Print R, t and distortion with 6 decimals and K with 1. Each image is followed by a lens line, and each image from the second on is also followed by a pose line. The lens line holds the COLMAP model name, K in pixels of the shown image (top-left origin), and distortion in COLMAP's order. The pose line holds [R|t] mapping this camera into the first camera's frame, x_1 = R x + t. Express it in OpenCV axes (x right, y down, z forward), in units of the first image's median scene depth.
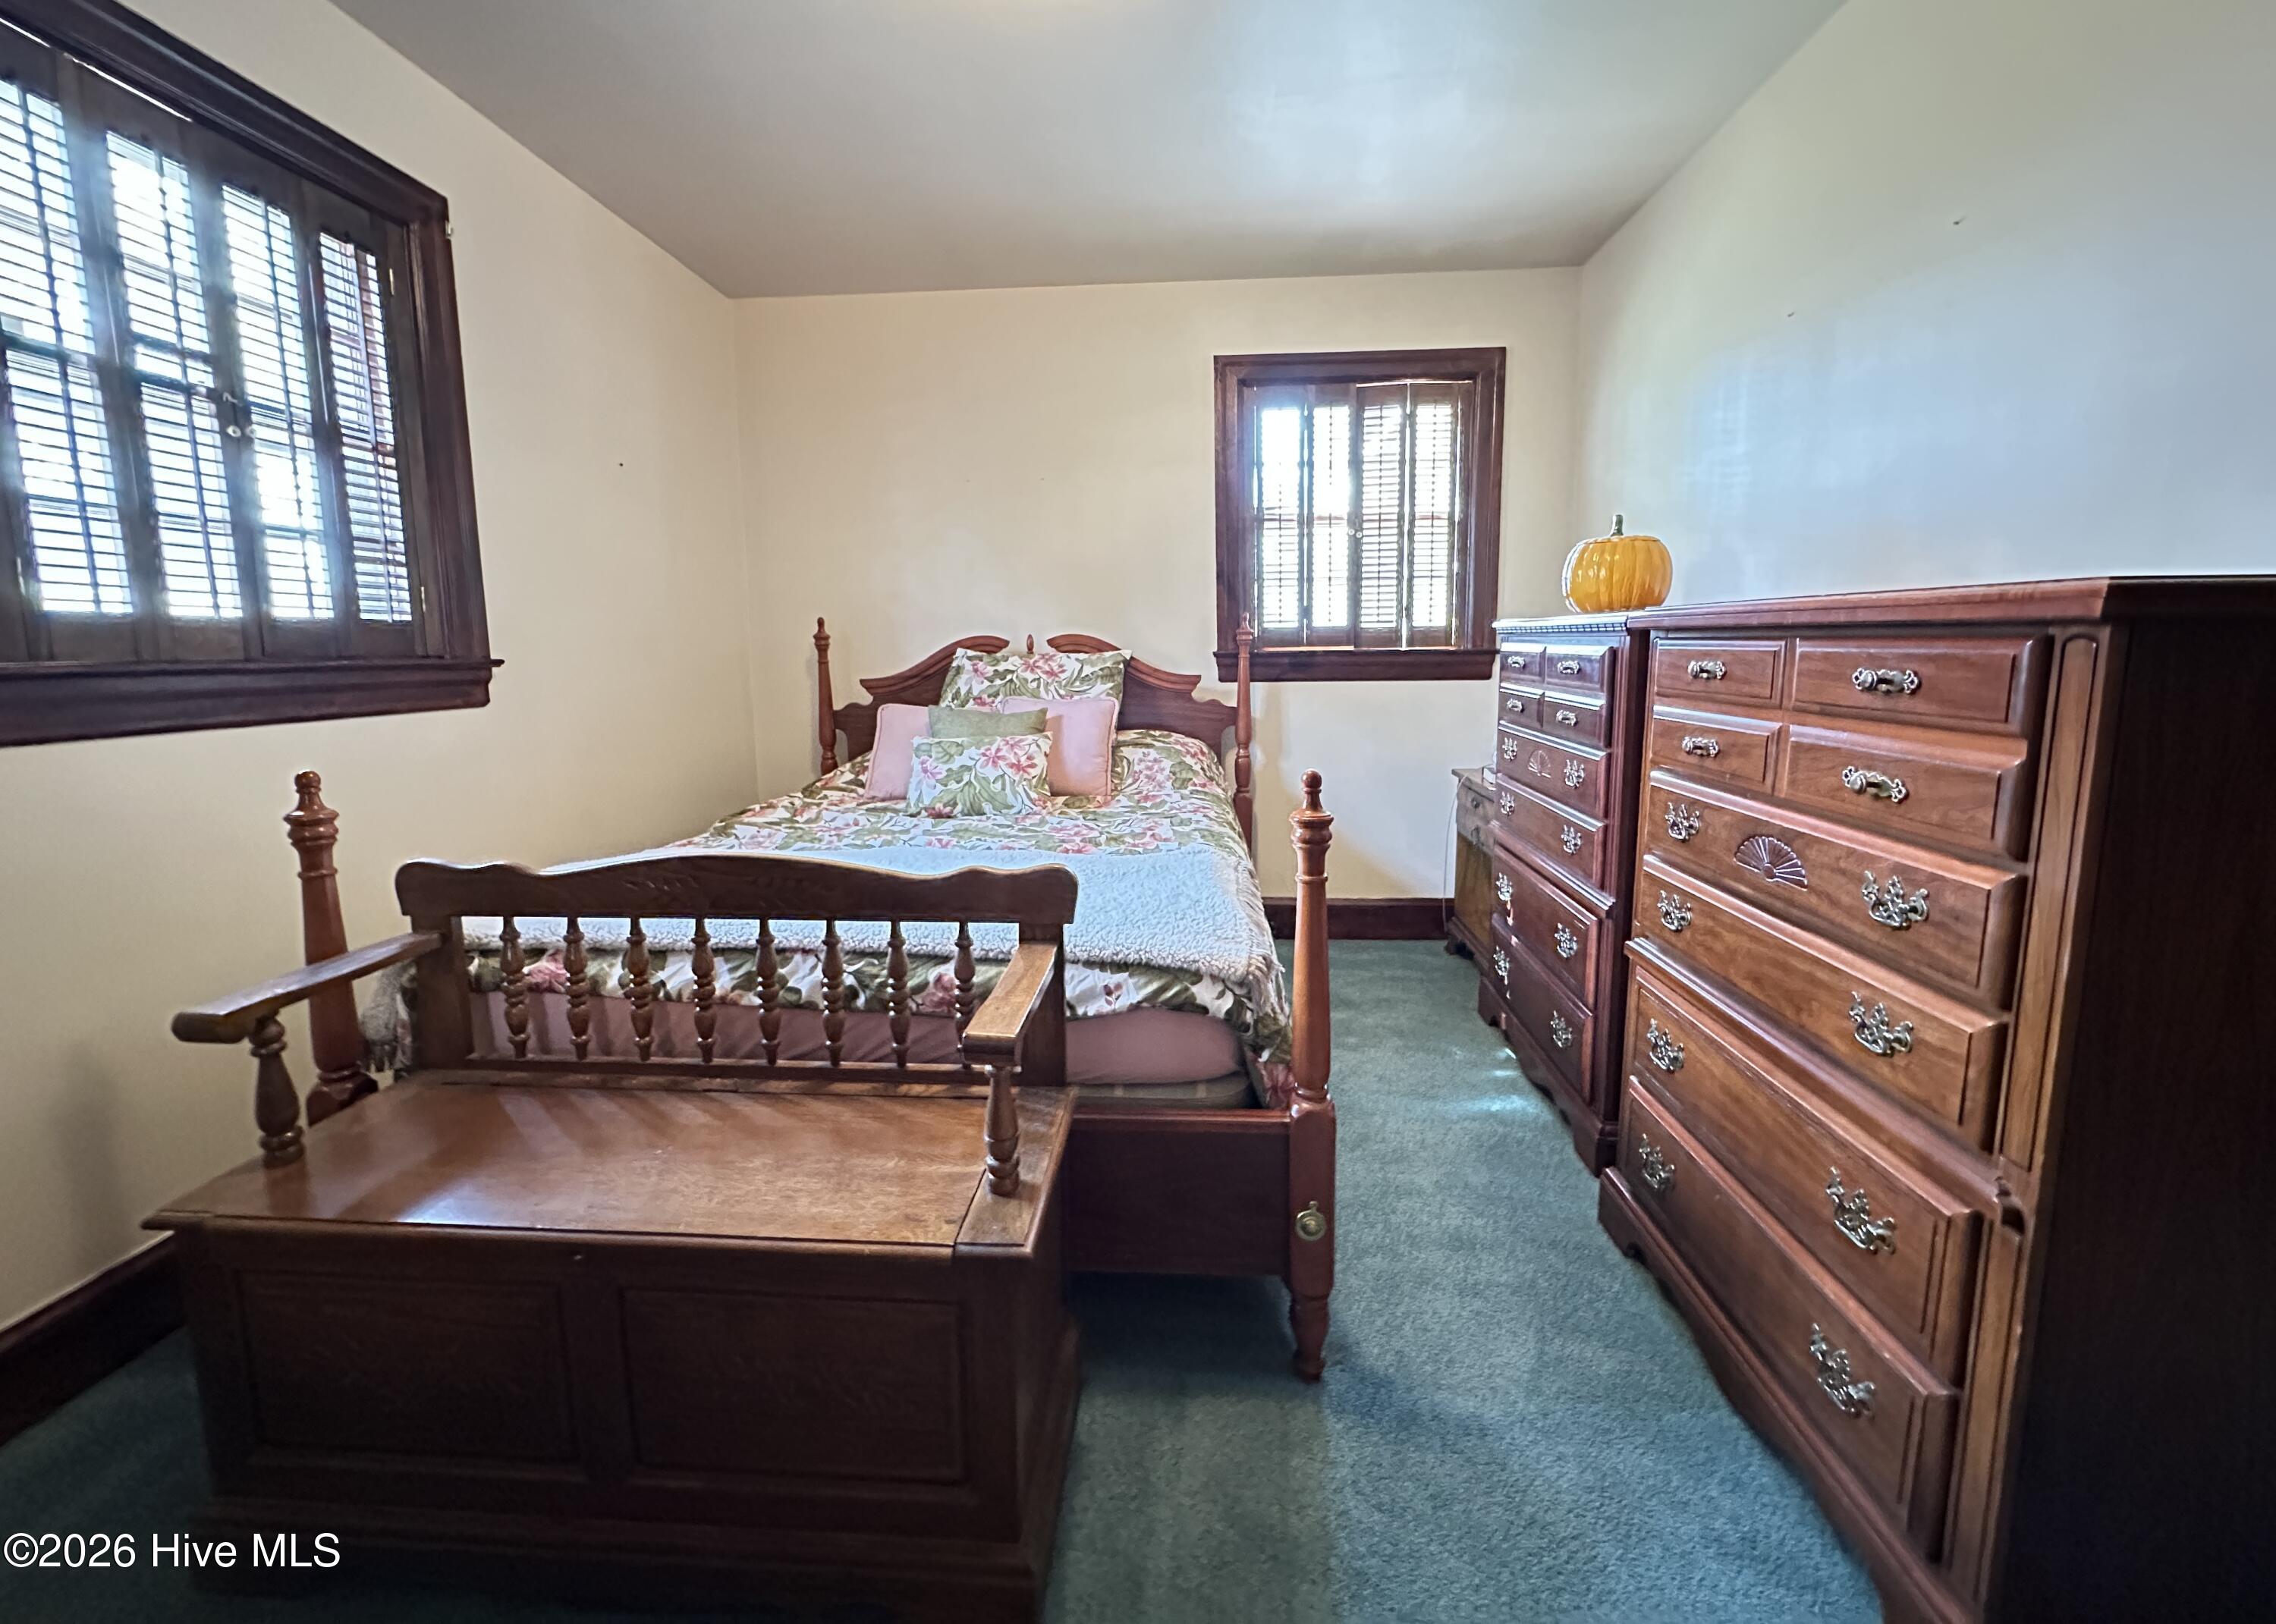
lens RADIAL K [[922.5, 0, 1146.9], [0, 922.5, 763.4], [0, 0, 1]] dist [-0.002978, -0.000677]
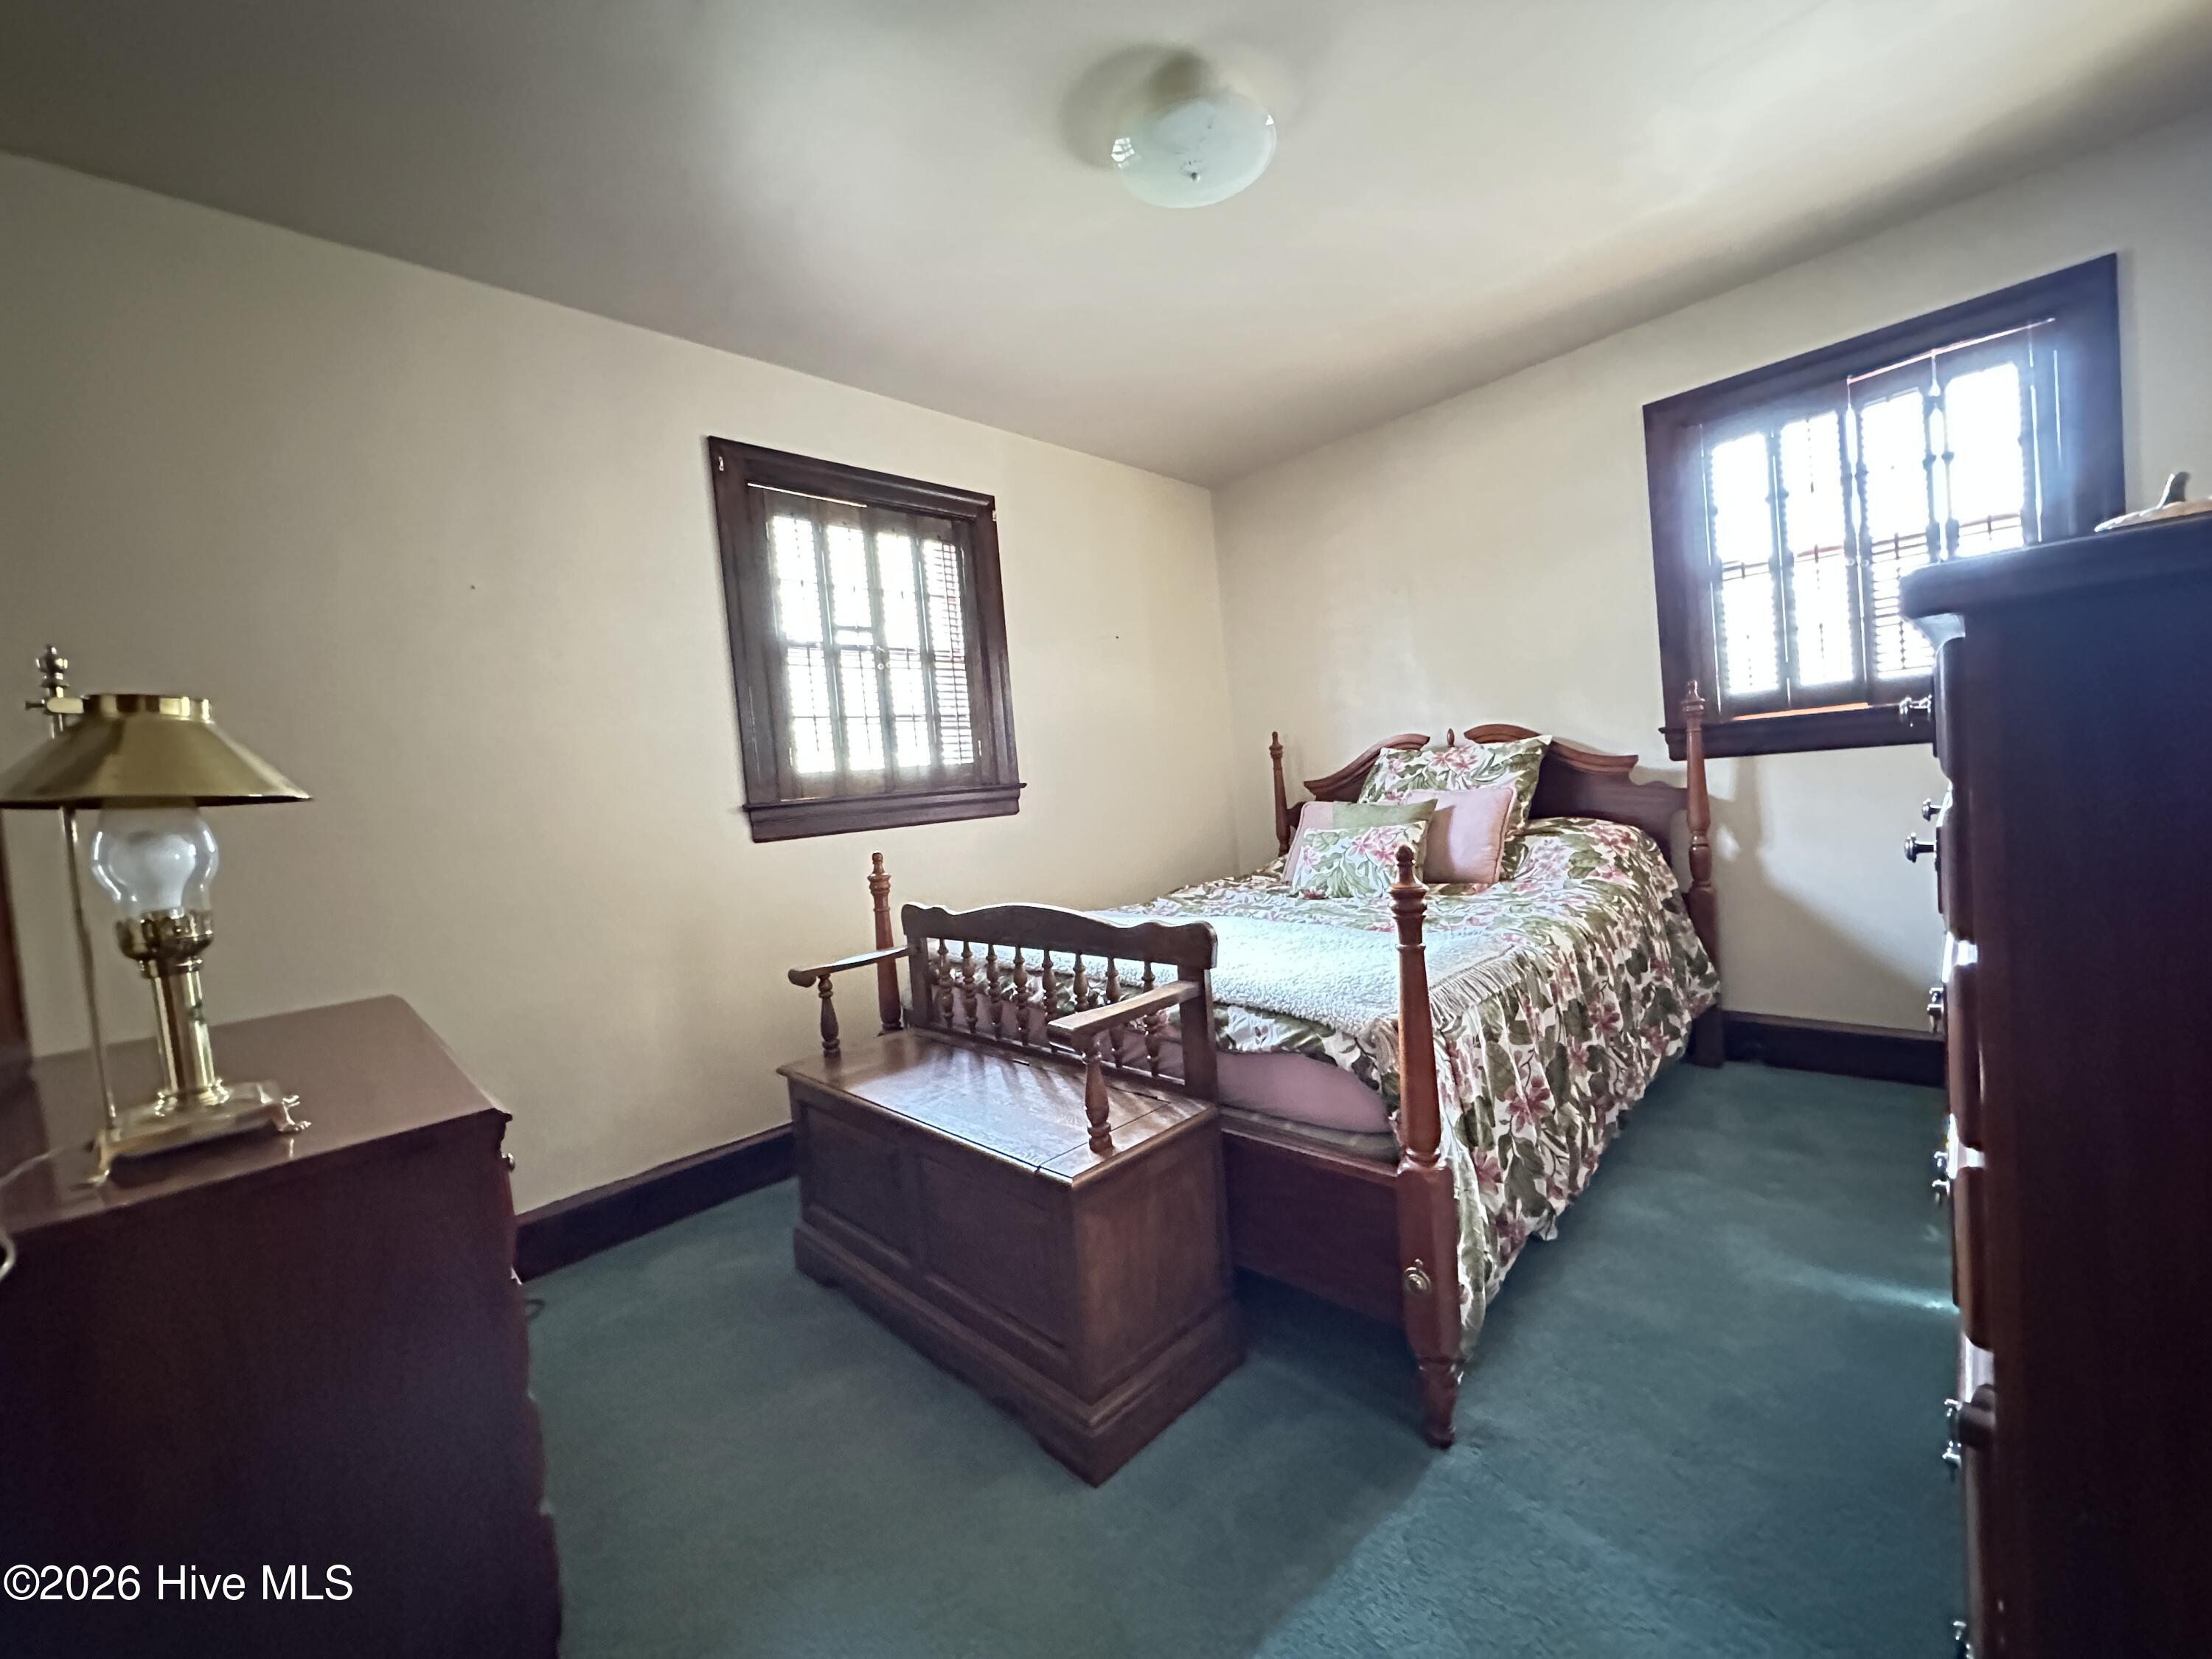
lens RADIAL K [[891.3, 0, 1104.6], [0, 891.3, 828.9], [0, 0, 1]] dist [-0.003349, 0.000080]
pose [[0.742003, -0.023009, -0.670001, 0.404147], [-0.004102, 0.999236, -0.038858, 0.020370], [0.670384, 0.031581, 0.741342, 0.002840]]
